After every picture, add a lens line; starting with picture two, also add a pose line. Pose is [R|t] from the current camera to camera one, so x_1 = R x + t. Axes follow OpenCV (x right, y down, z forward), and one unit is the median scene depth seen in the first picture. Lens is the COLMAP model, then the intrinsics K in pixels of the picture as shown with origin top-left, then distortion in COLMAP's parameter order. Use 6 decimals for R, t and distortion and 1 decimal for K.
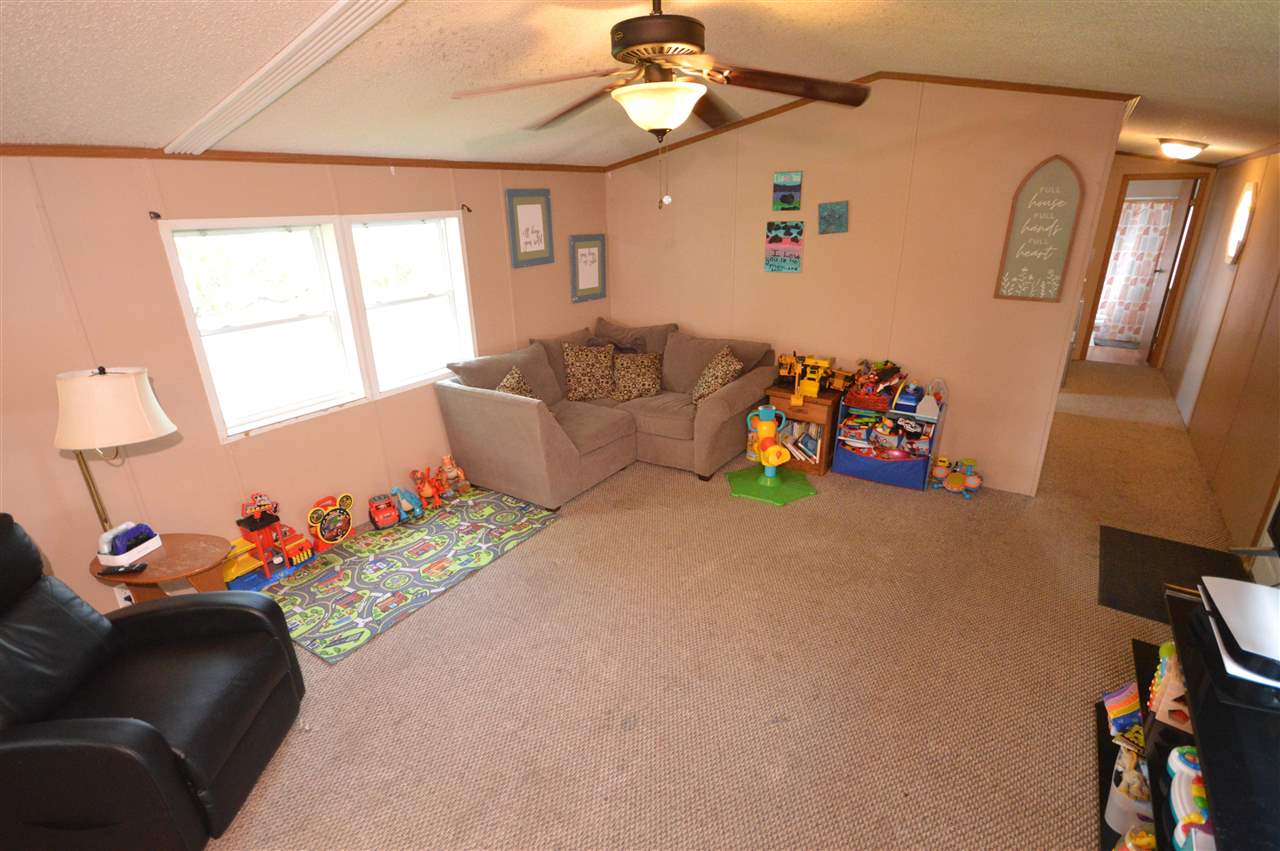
lens RADIAL K [[586.3, 0, 643.0], [0, 586.3, 420.6], [0, 0, 1]] dist [-0.000586, 0.001191]
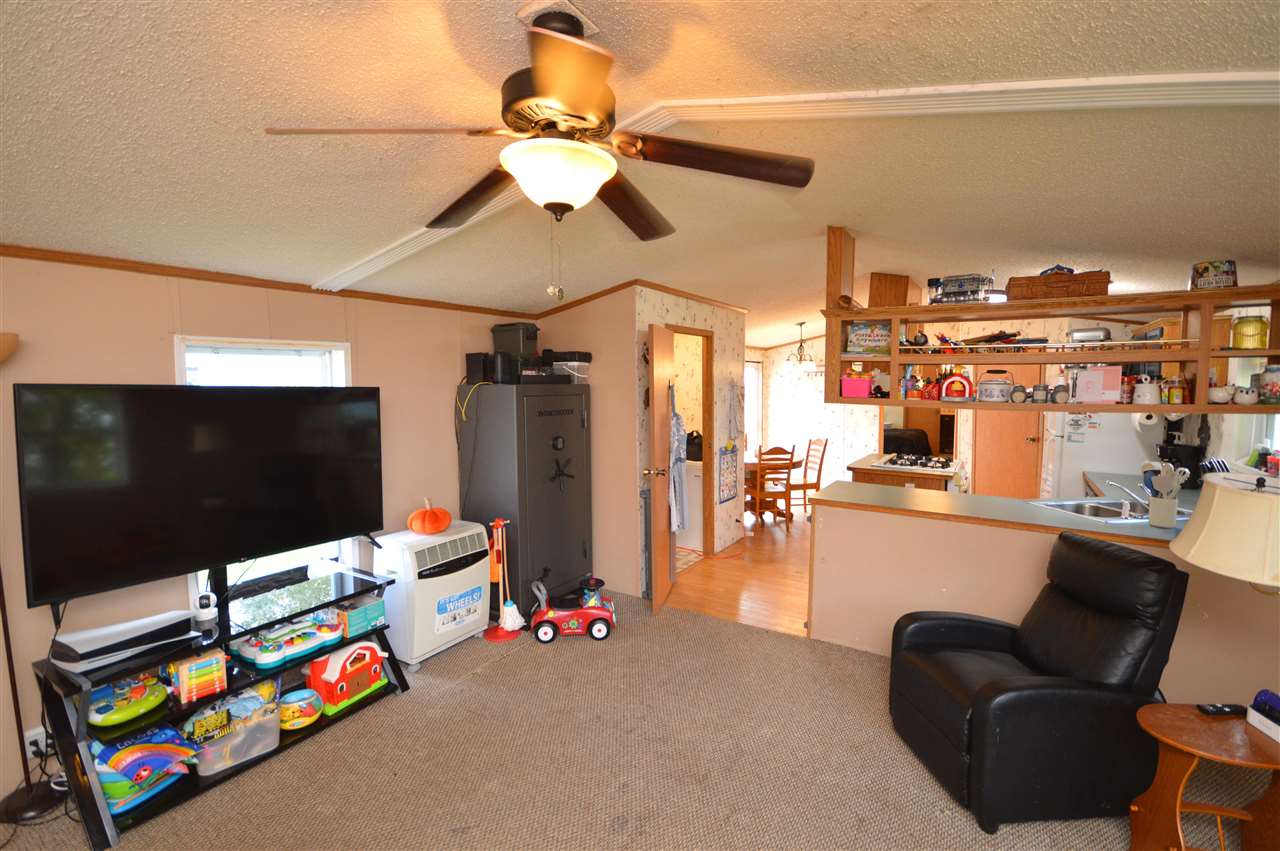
lens RADIAL K [[564.9, 0, 640.0], [0, 564.9, 425.5], [0, 0, 1]] dist [-0.000104, -0.012680]
pose [[-0.999167, 0.025033, -0.032232, -0.023086], [0.009366, 0.909356, 0.415914, -0.257207], [0.039721, 0.415266, -0.908833, 0.860765]]
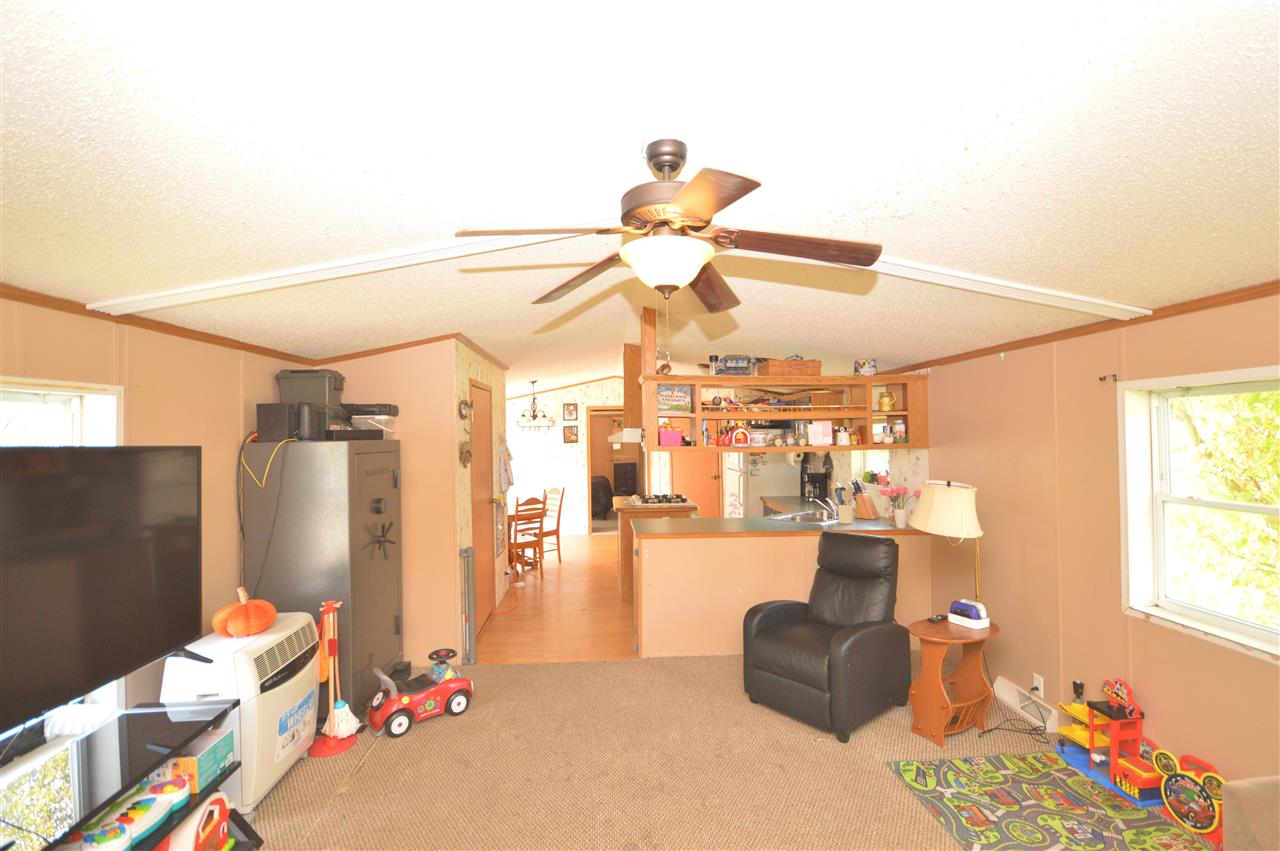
lens RADIAL K [[564.9, 0, 640.0], [0, 564.9, 425.5], [0, 0, 1]] dist [-0.000104, -0.012680]
pose [[-0.785515, 0.023143, -0.618409, 0.305148], [-0.182263, 0.946324, 0.266929, -0.245788], [0.591393, 0.322390, -0.739134, 0.817042]]
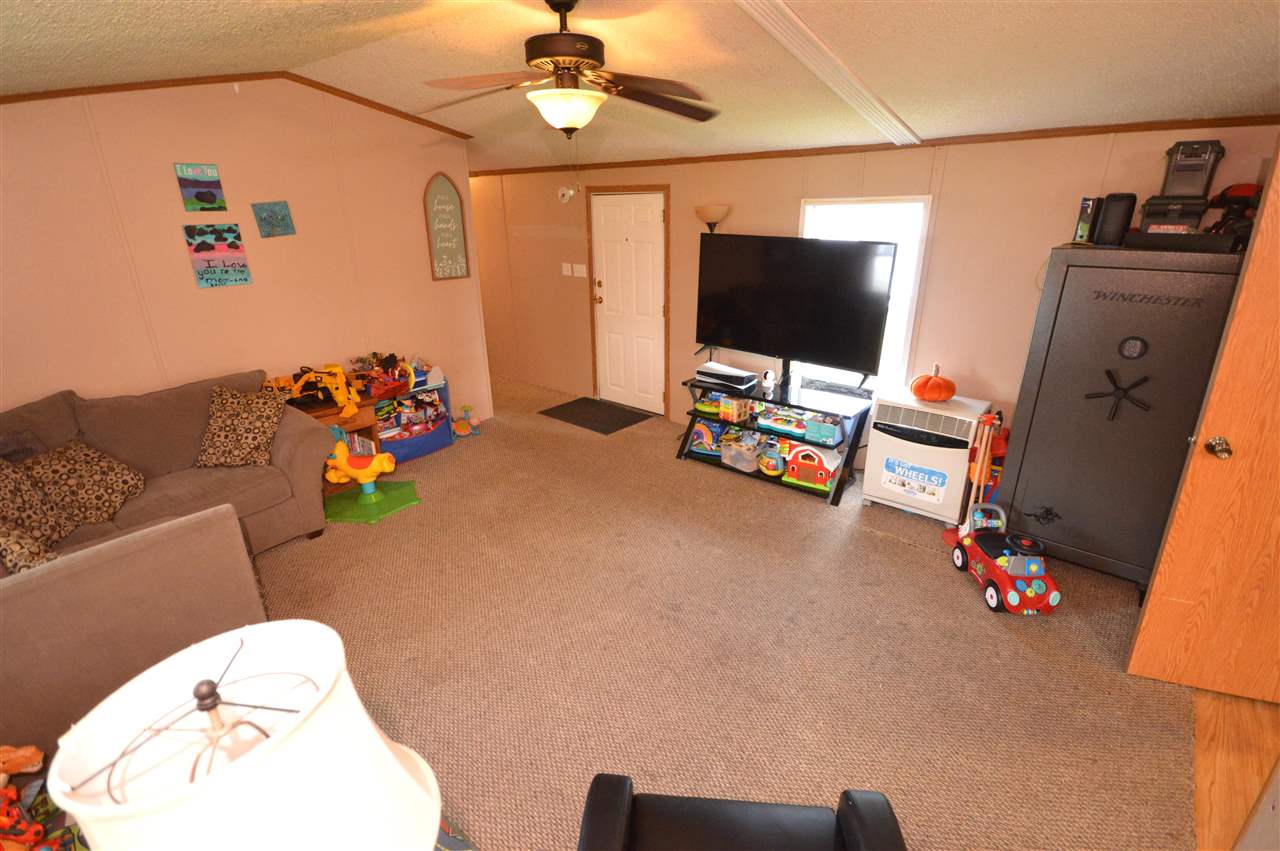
lens RADIAL K [[586.3, 0, 643.0], [0, 586.3, 420.6], [0, 0, 1]] dist [-0.000586, 0.001191]
pose [[0.100312, -0.321207, 0.941681, -0.593013], [0.346009, 0.898642, 0.269668, -0.111831], [-0.932853, 0.298780, 0.201285, 0.375349]]
